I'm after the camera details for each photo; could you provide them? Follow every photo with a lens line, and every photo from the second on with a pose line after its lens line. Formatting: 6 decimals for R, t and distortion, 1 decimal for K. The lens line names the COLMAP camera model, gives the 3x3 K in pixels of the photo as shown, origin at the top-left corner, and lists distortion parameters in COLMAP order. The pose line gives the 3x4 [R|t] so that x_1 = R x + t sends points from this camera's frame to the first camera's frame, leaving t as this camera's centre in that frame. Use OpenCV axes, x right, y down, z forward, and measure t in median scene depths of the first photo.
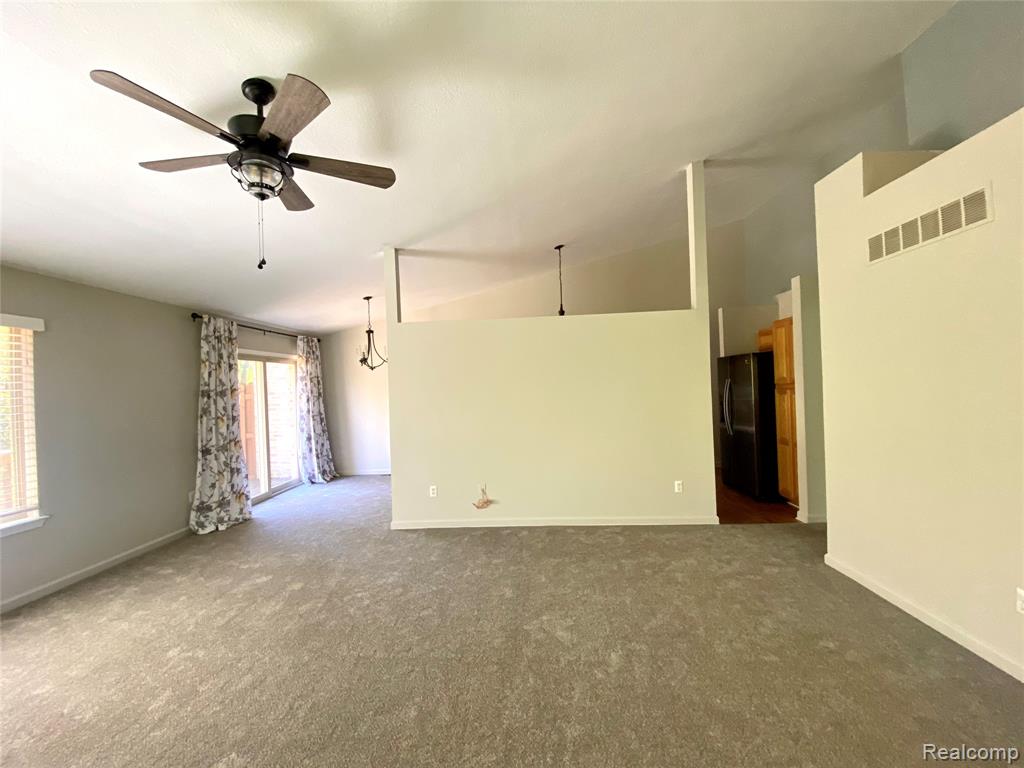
lens RADIAL K [[415.4, 0, 512.0], [0, 415.4, 384.0], [0, 0, 1]] dist [0.022690, -0.019610]
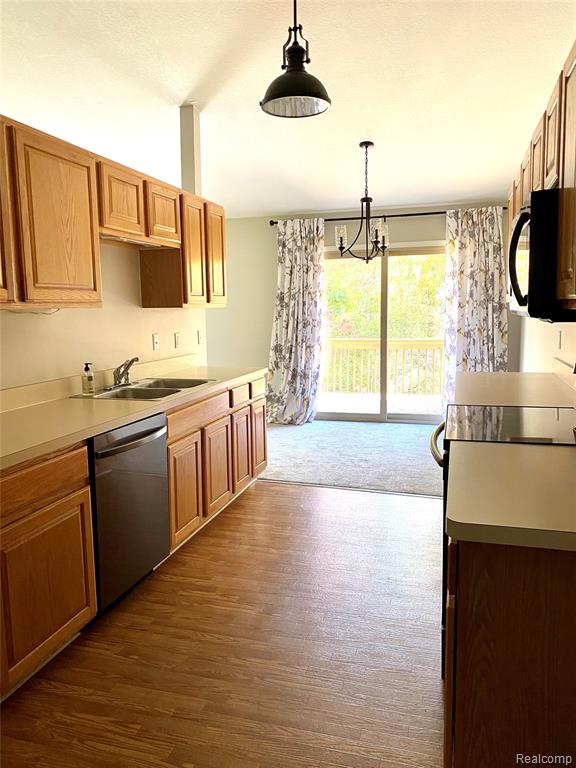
lens RADIAL K [[585.2, 0, 288.0], [0, 585.2, 384.0], [0, 0, 1]] dist [0.065423, -0.082895]
pose [[-0.214445, 0.163775, -0.962908, 0.689693], [0.027532, 0.986464, 0.161650, 0.001586], [0.976348, 0.008154, -0.216051, 1.259004]]
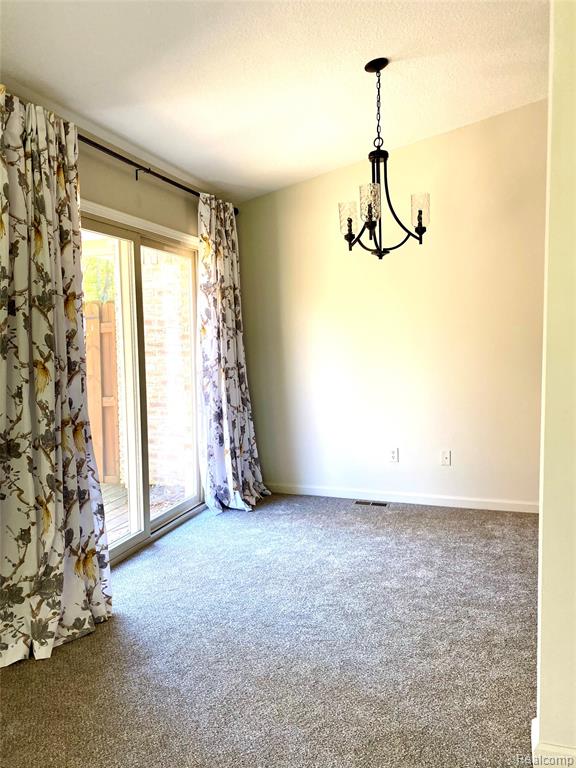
lens RADIAL K [[585.2, 0, 288.0], [0, 585.2, 384.0], [0, 0, 1]] dist [0.065423, -0.082895]
pose [[0.964016, 0.047409, -0.261582, -0.317045], [-0.024165, 0.995523, 0.091373, 0.041693], [0.264743, -0.081764, 0.960846, 0.510048]]
